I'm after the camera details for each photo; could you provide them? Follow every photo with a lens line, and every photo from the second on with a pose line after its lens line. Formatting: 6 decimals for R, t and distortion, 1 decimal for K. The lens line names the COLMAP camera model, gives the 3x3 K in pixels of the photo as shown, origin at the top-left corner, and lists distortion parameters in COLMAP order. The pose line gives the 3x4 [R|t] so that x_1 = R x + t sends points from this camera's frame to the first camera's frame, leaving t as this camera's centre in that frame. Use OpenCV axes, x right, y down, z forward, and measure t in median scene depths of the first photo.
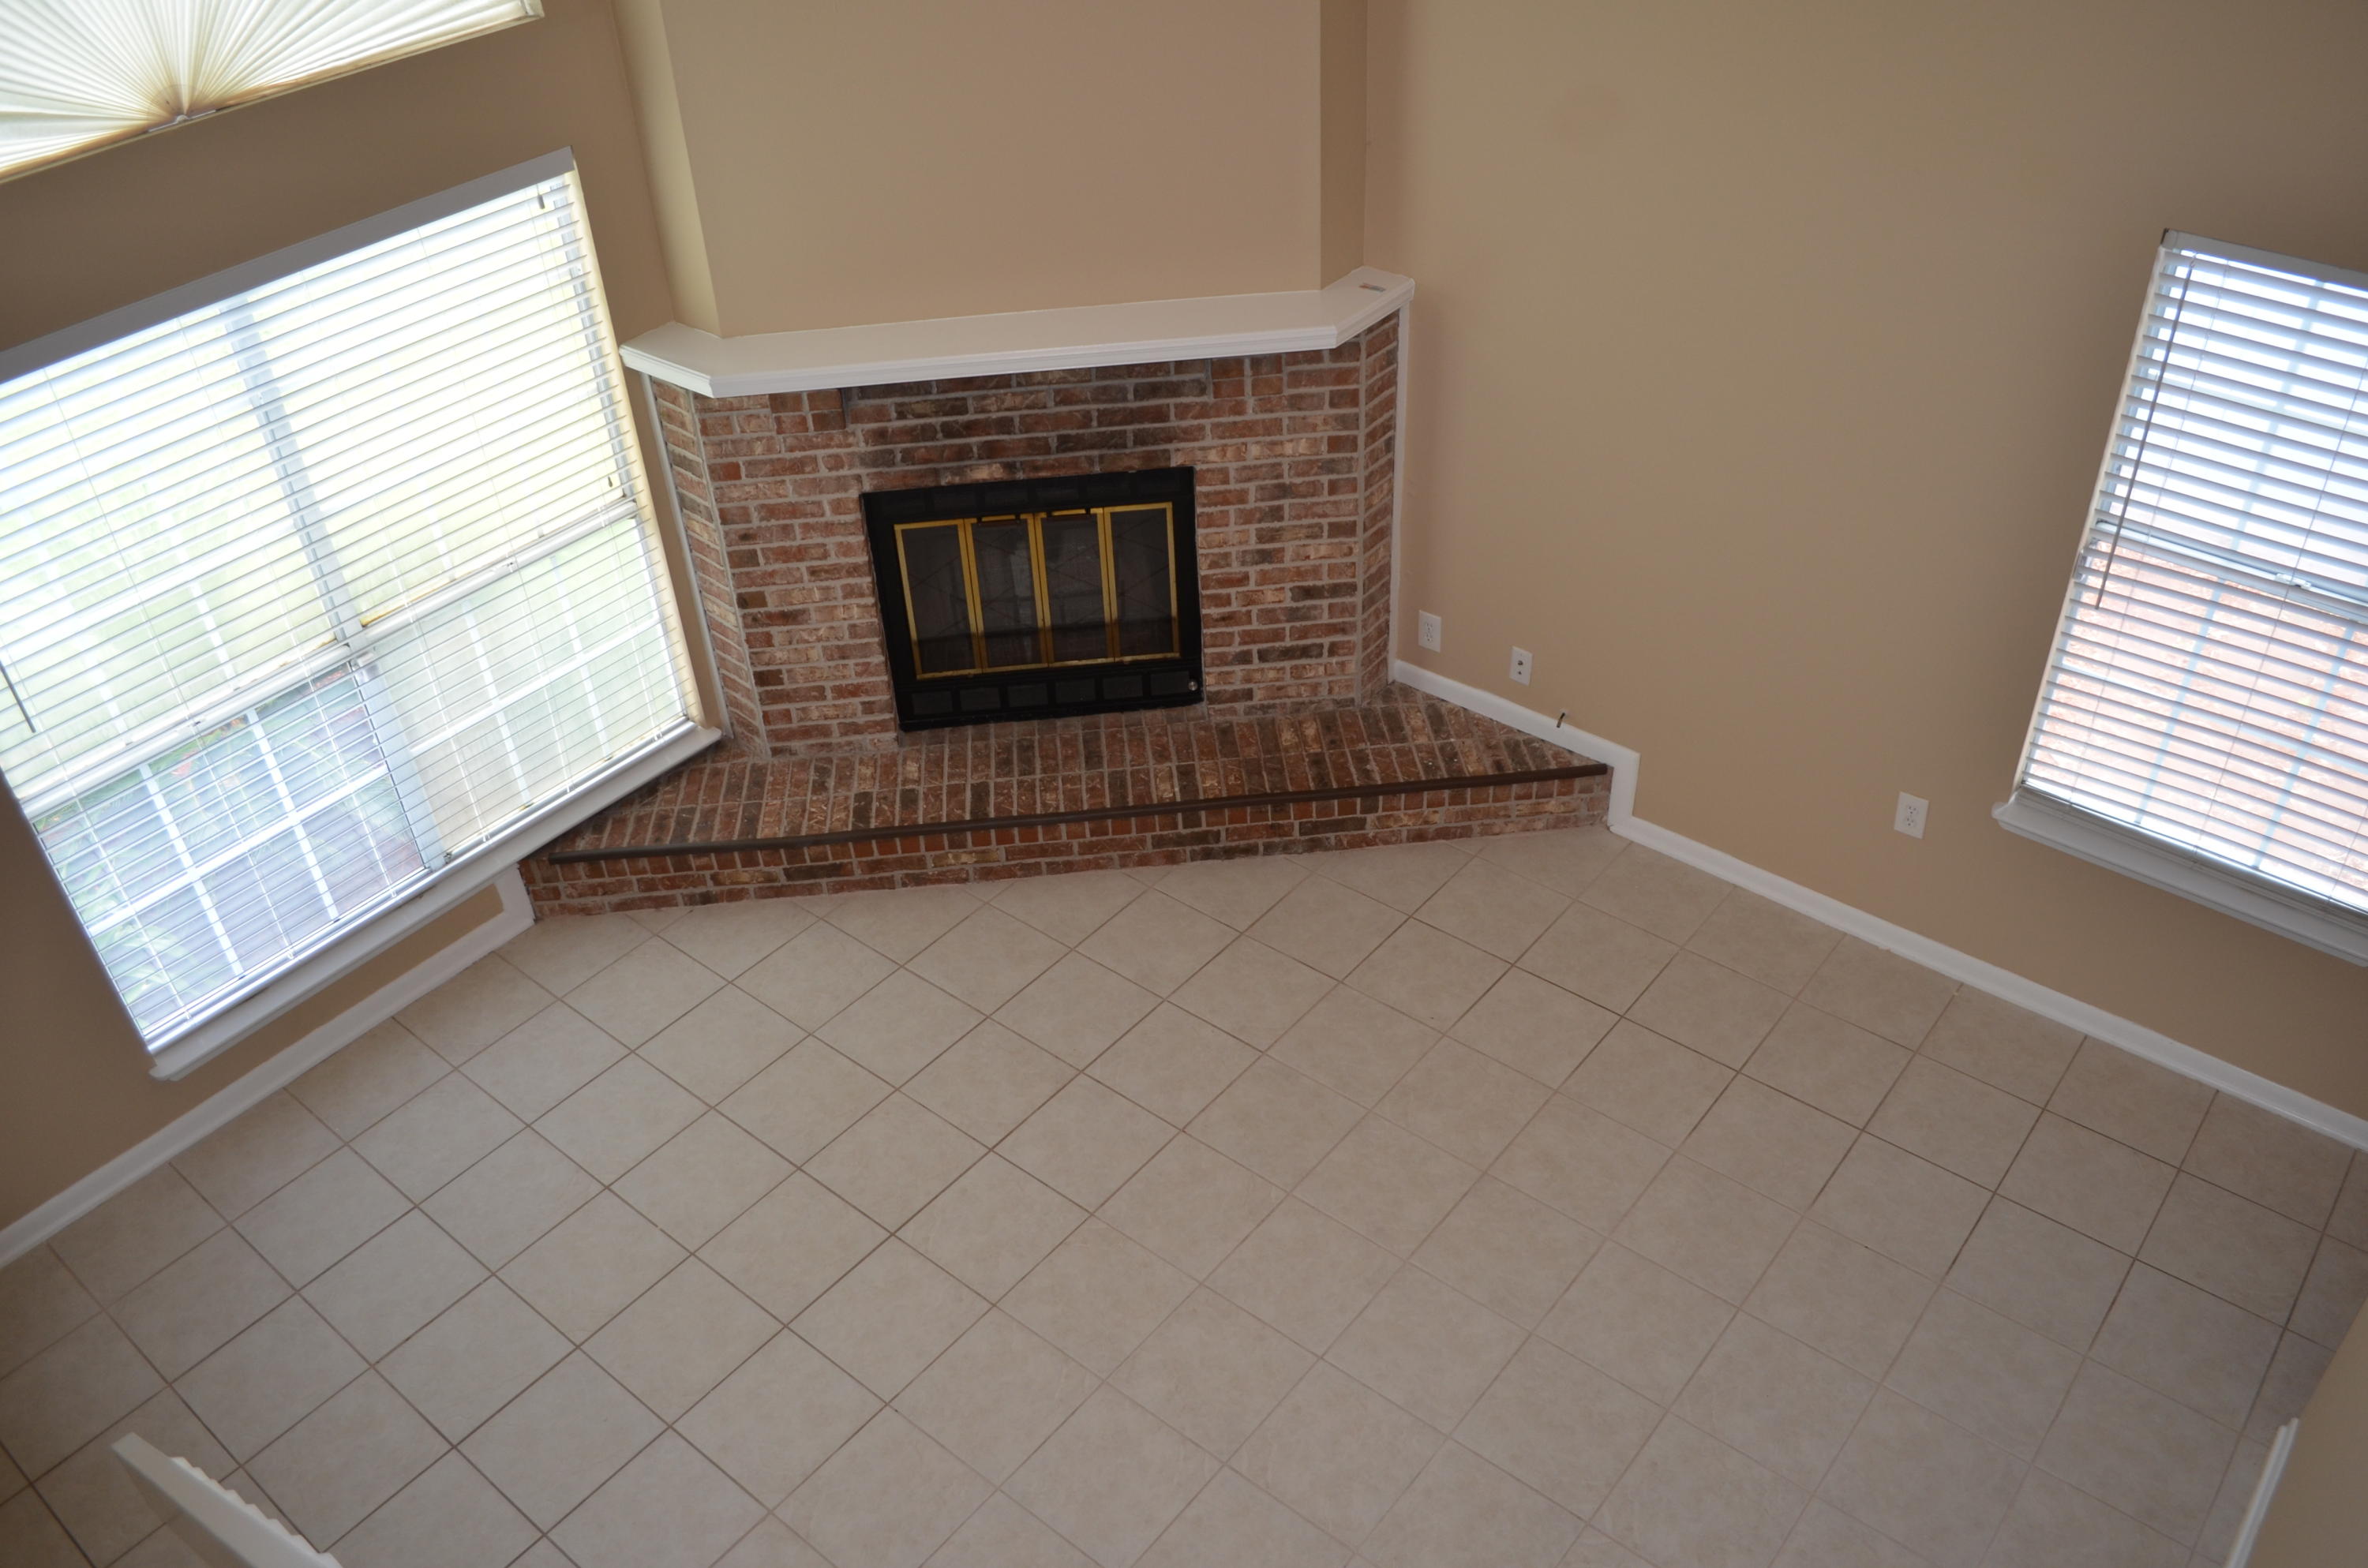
lens RADIAL K [[1860.9, 0, 1190.7], [0, 1860.9, 788.9], [0, 0, 1]] dist [-0.075193, 0.003676]
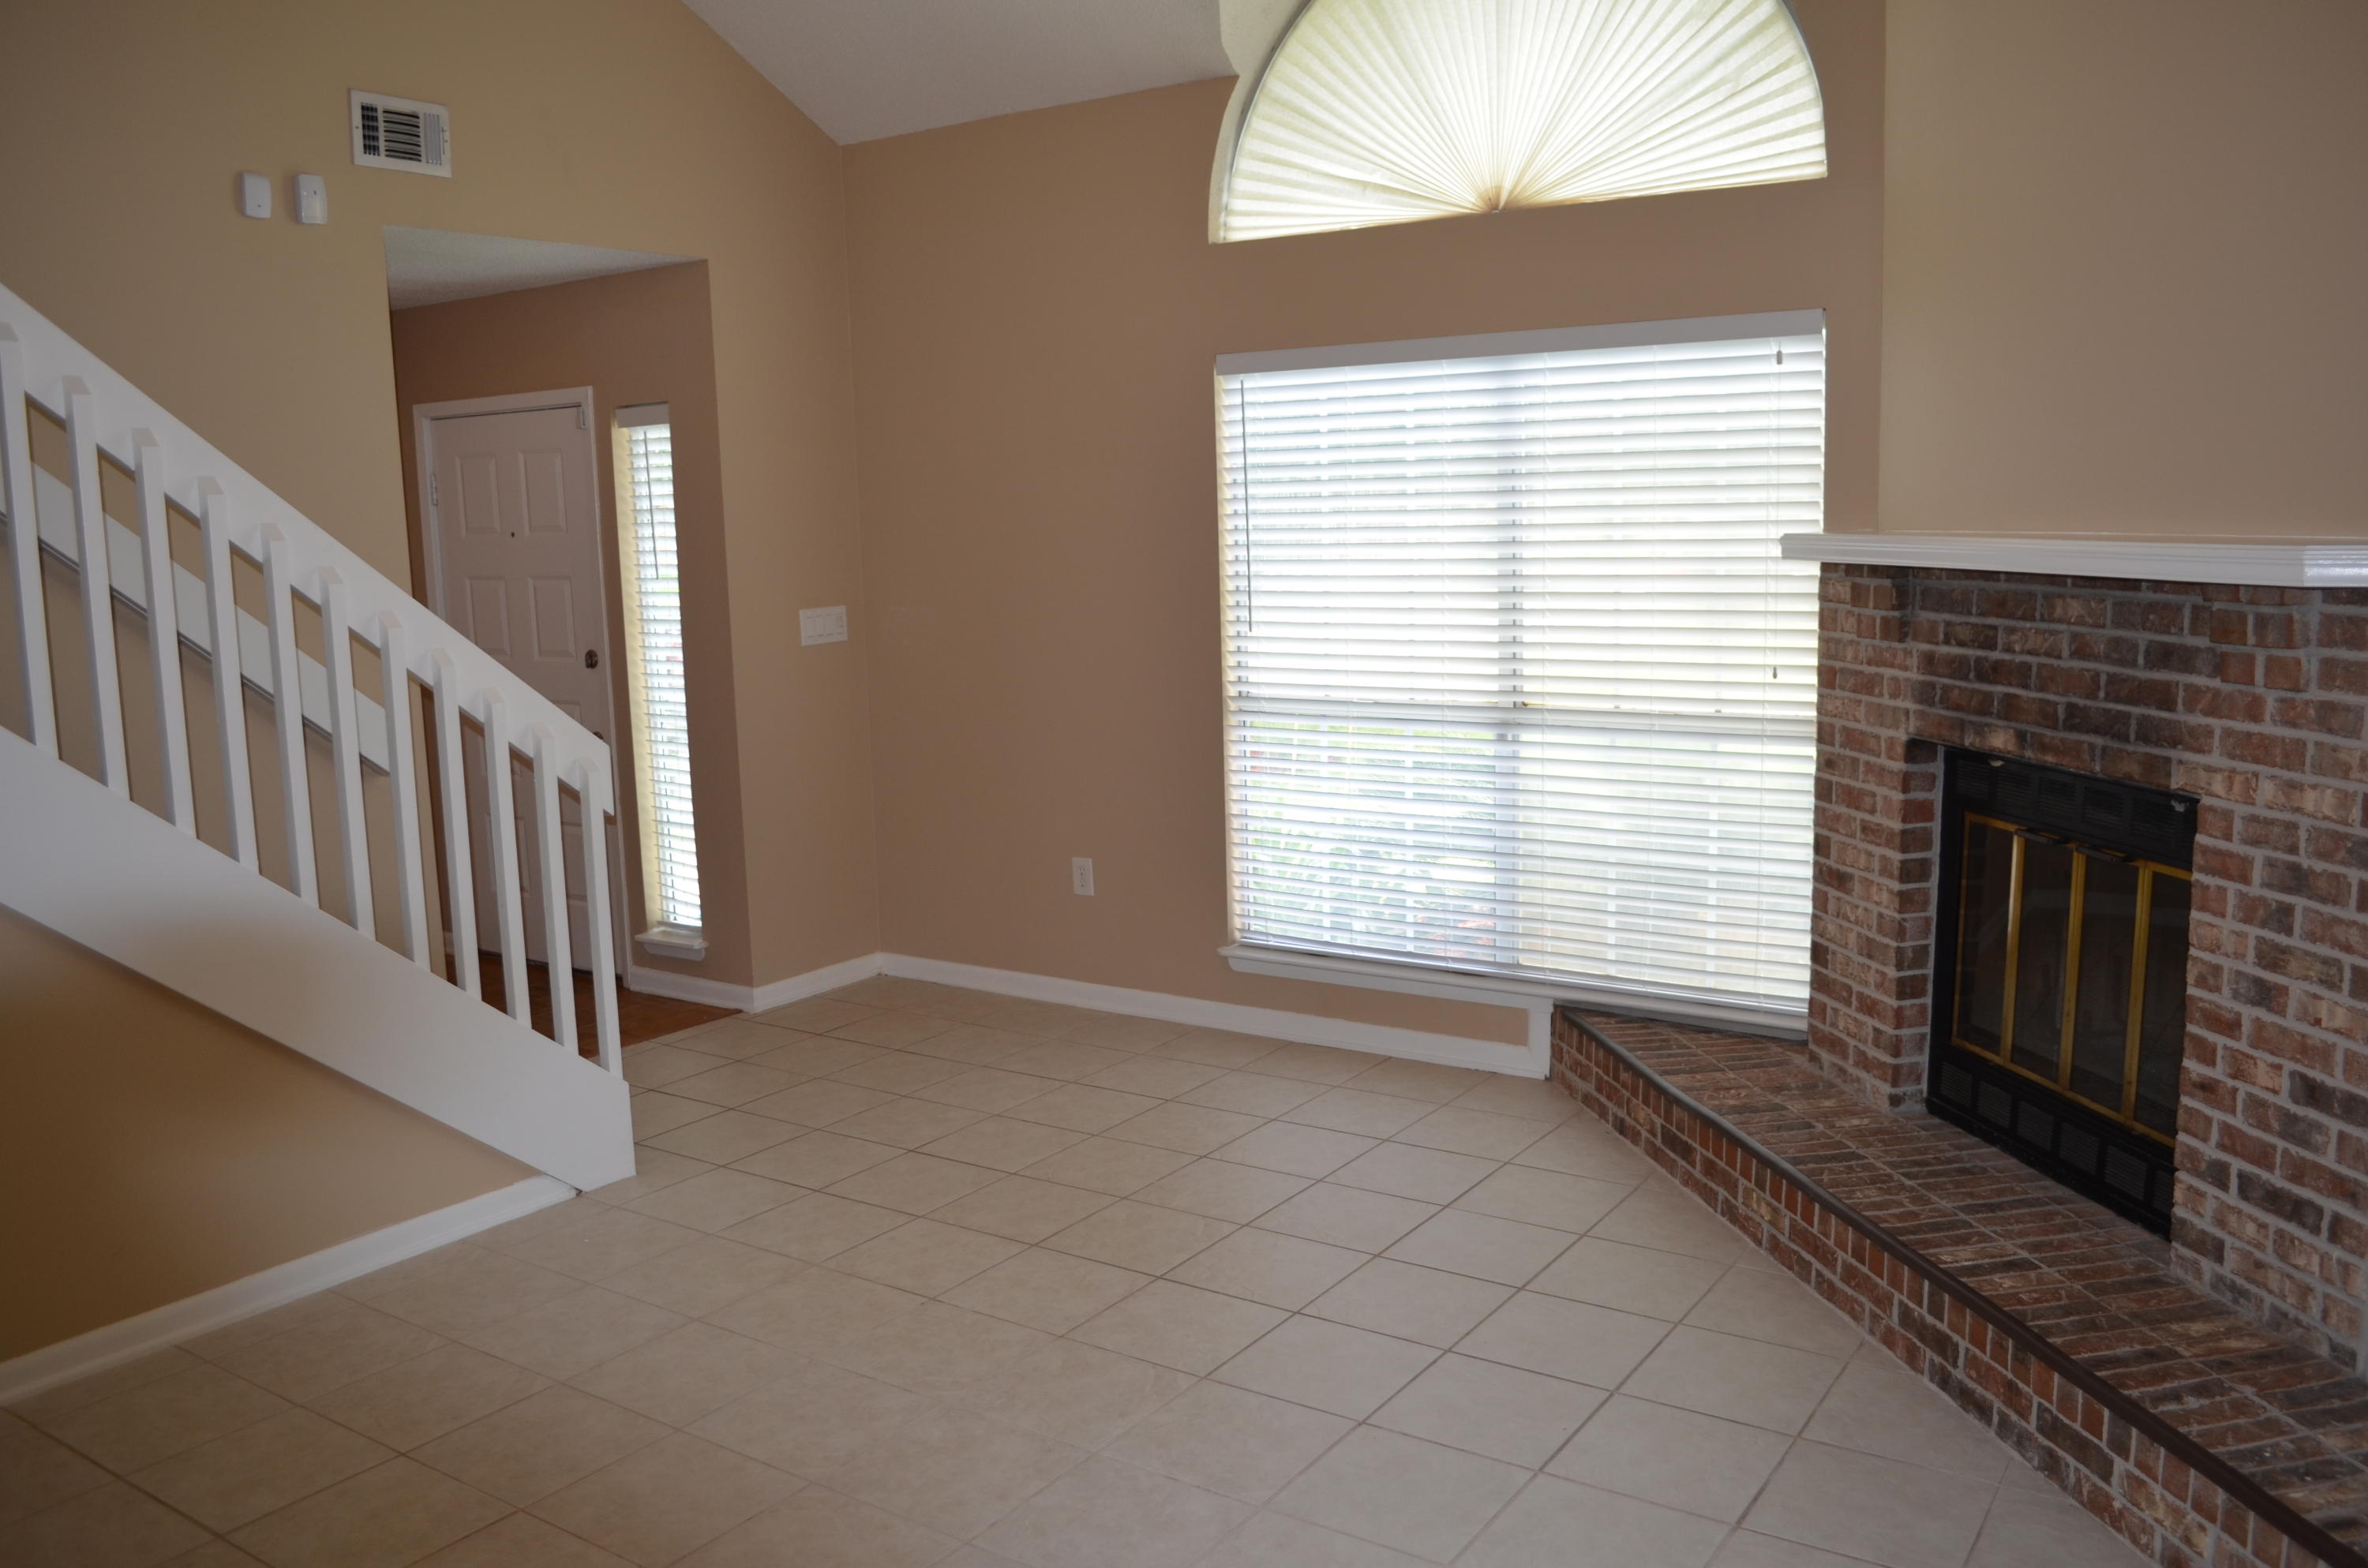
lens RADIAL K [[1860.9, 0, 1204.5], [0, 1860.9, 787.6], [0, 0, 1]] dist [-0.075193, 0.003676]
pose [[0.100994, 0.186141, -0.977319, 0.551328], [-0.587551, 0.803895, 0.092394, -0.035318], [0.802860, 0.564894, 0.190555, 0.594887]]
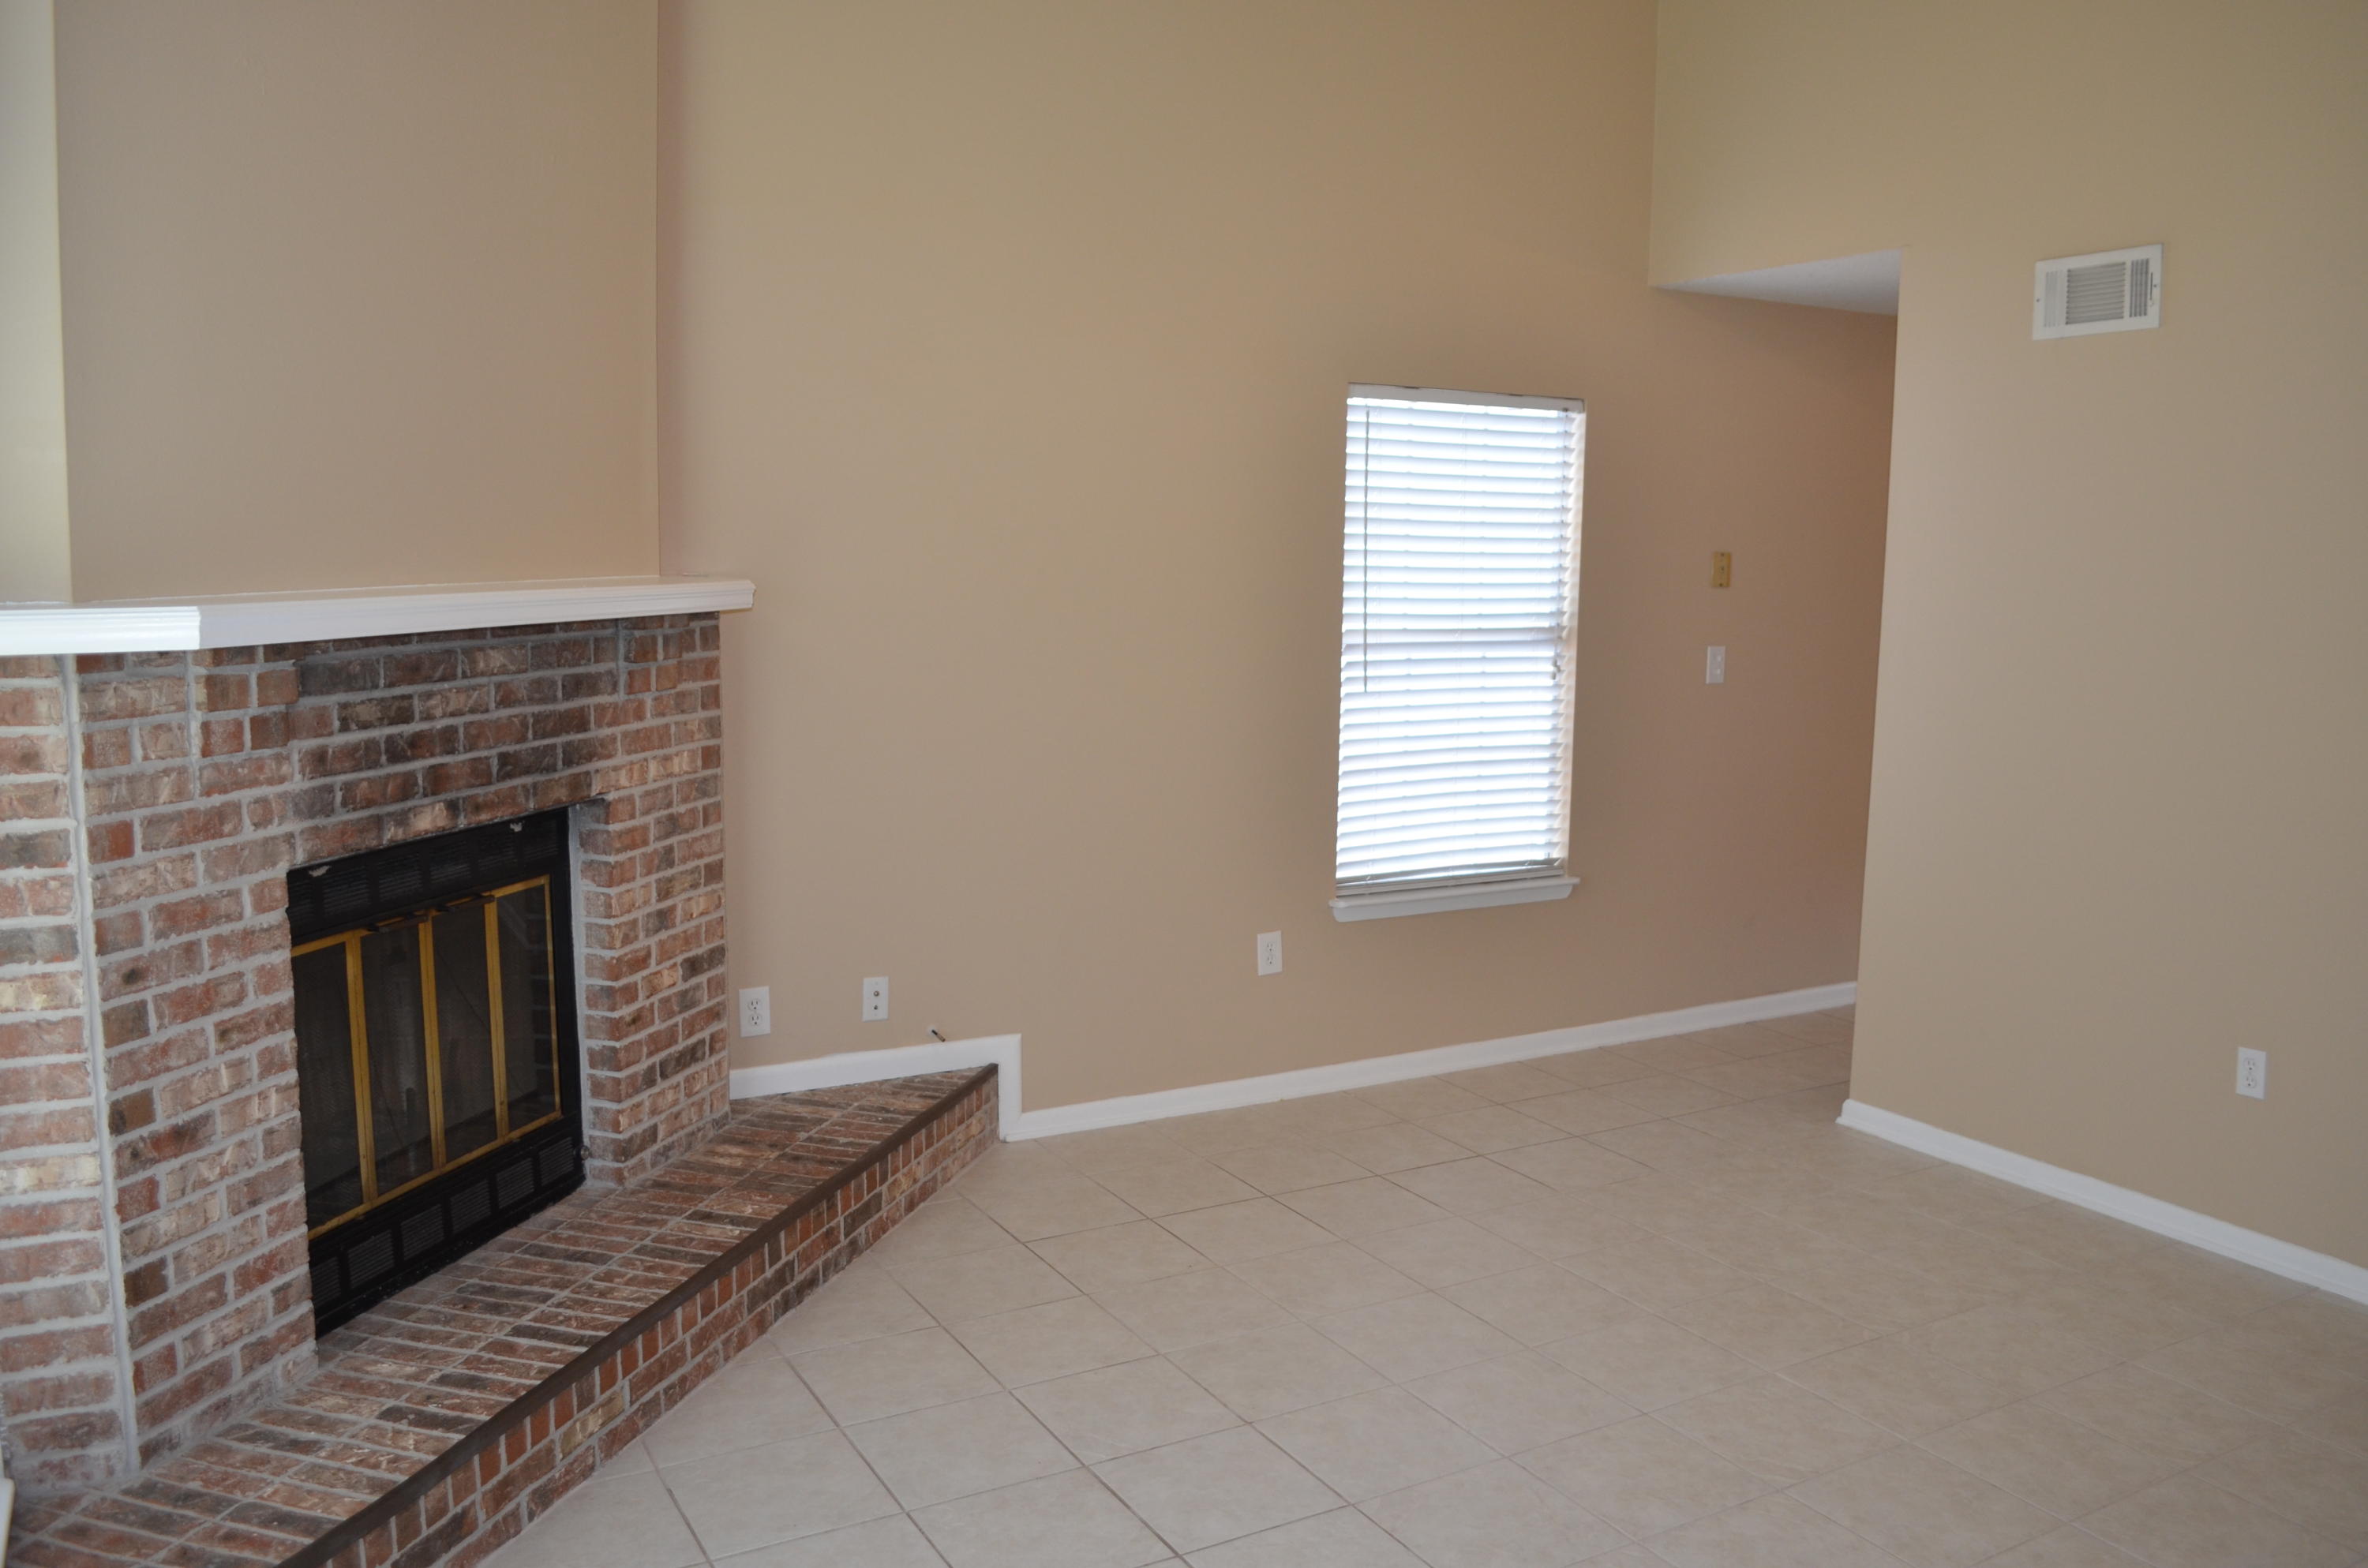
lens RADIAL K [[1860.9, 0, 1191.2], [0, 1860.9, 791.4], [0, 0, 1]] dist [-0.075193, 0.003676]
pose [[0.357418, -0.082012, 0.930337, -0.594976], [0.540621, 0.830446, -0.134491, 0.052657], [-0.761565, 0.551029, 0.341154, 0.546041]]
